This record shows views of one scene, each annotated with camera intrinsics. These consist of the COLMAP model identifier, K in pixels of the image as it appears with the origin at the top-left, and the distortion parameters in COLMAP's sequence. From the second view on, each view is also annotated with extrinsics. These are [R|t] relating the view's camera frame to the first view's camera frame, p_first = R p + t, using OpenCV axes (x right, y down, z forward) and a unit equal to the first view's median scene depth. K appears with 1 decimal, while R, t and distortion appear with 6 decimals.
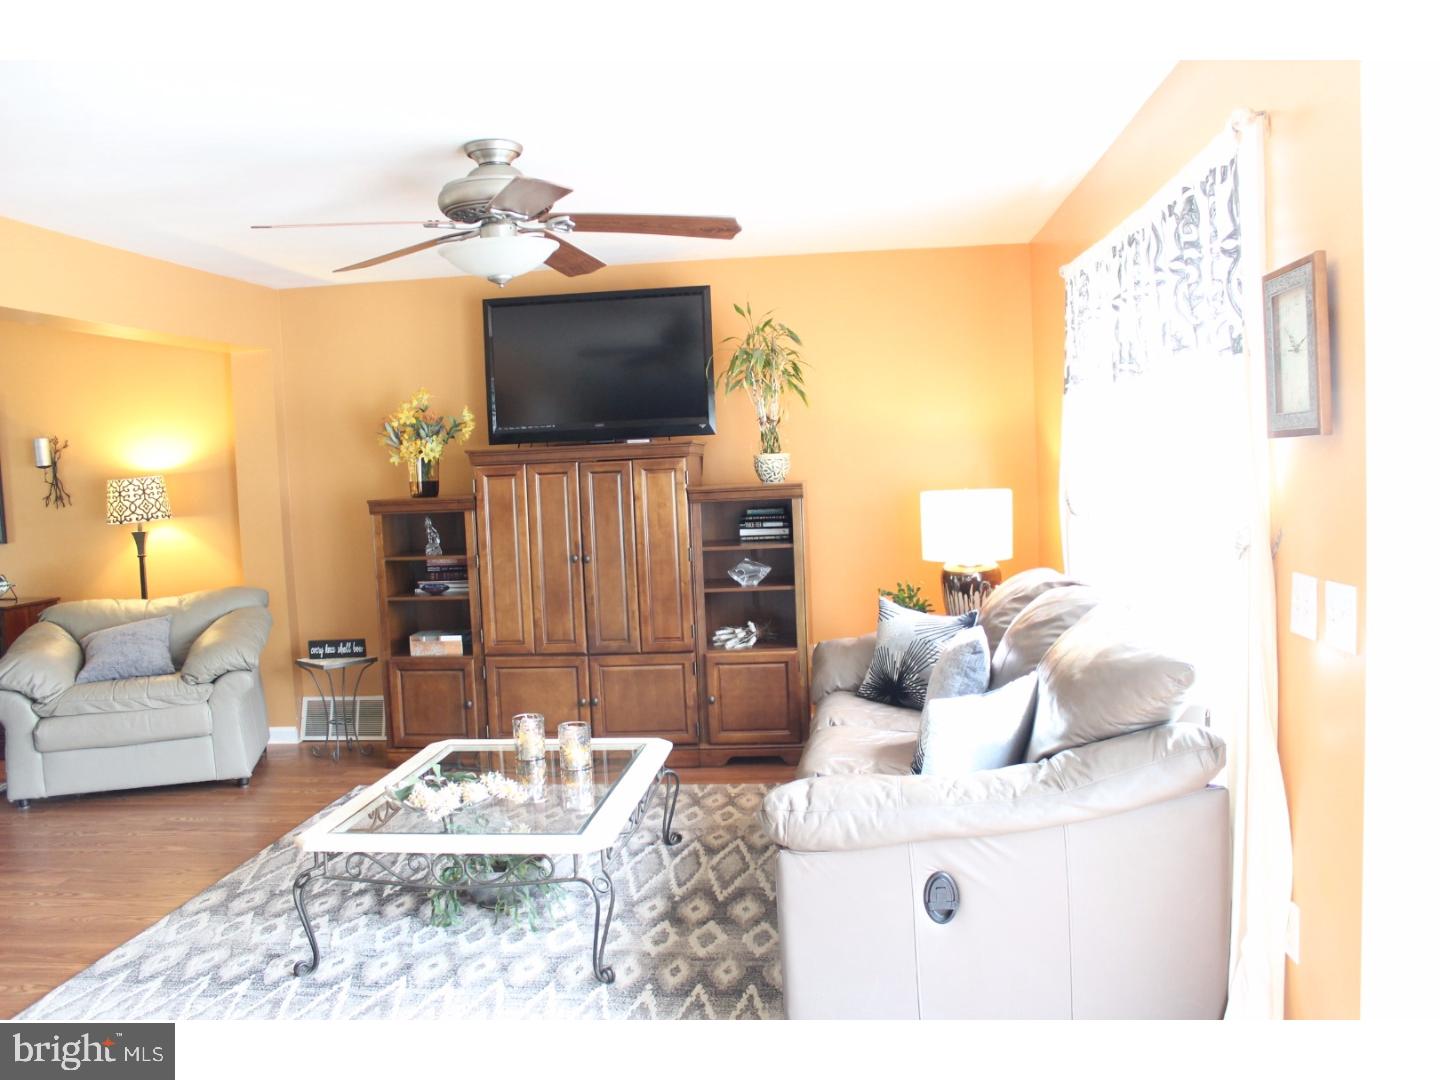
lens RADIAL K [[1197.9, 0, 741.8], [0, 1197.9, 544.4], [0, 0, 1]] dist [-0.168813, 0.159021]
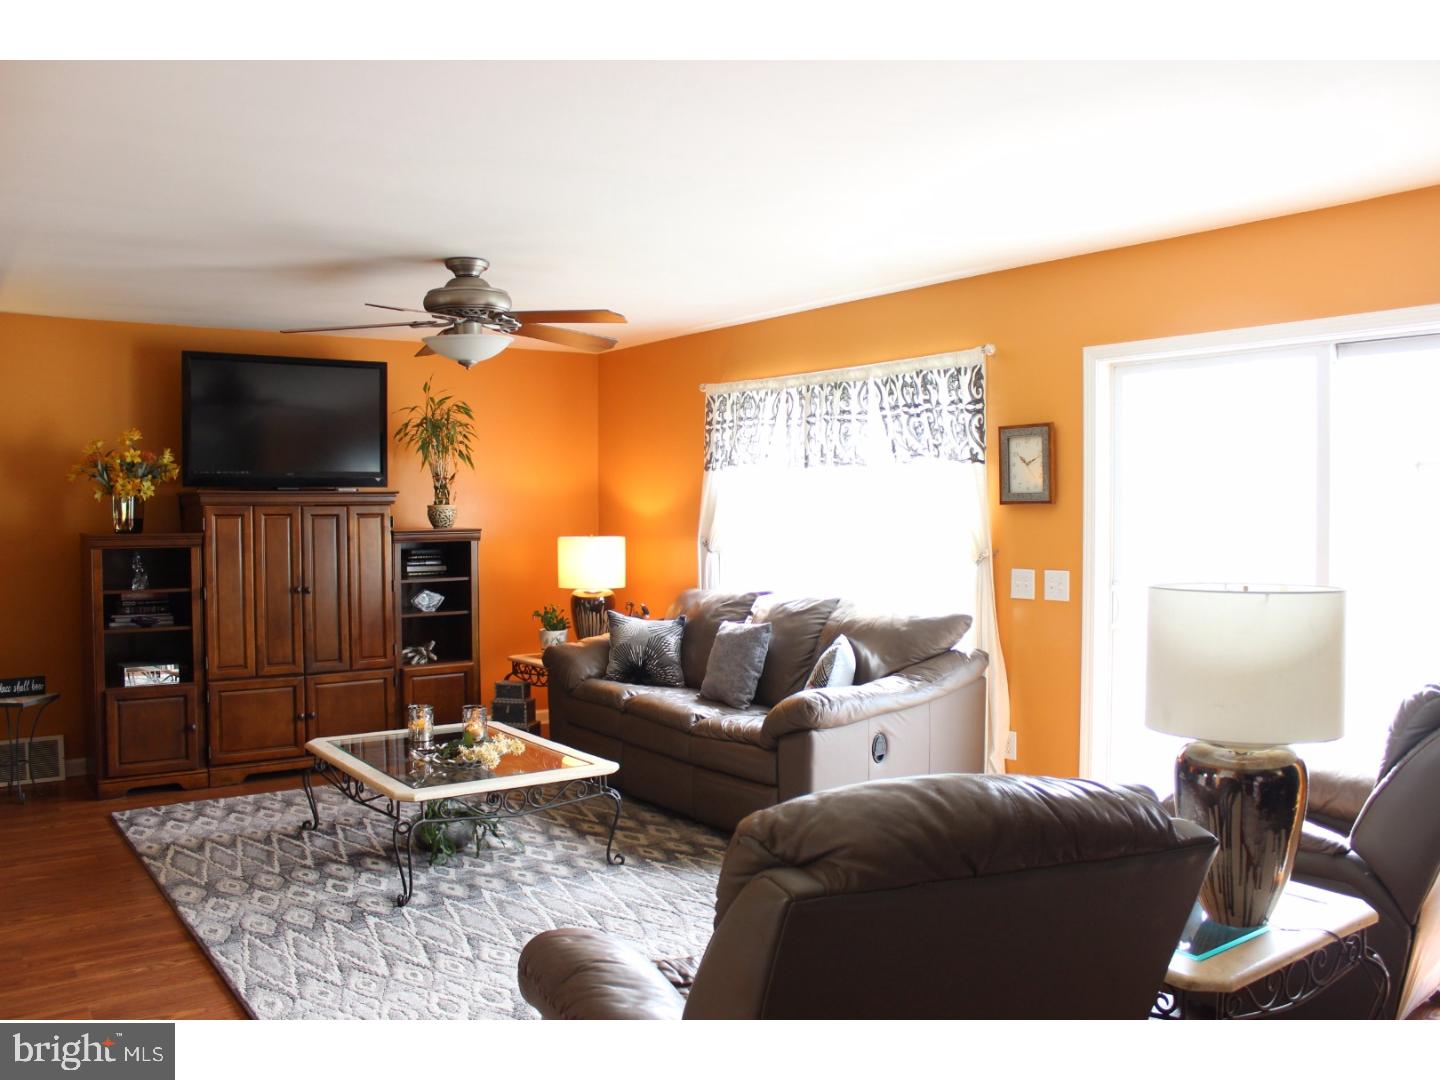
lens RADIAL K [[1197.9, 0, 741.8], [0, 1197.9, 544.4], [0, 0, 1]] dist [-0.168813, 0.159021]
pose [[0.750642, 0.016061, 0.660514, -0.727419], [0.021034, 0.998617, -0.048186, 0.040465], [-0.660375, 0.050064, 0.749266, -0.157077]]
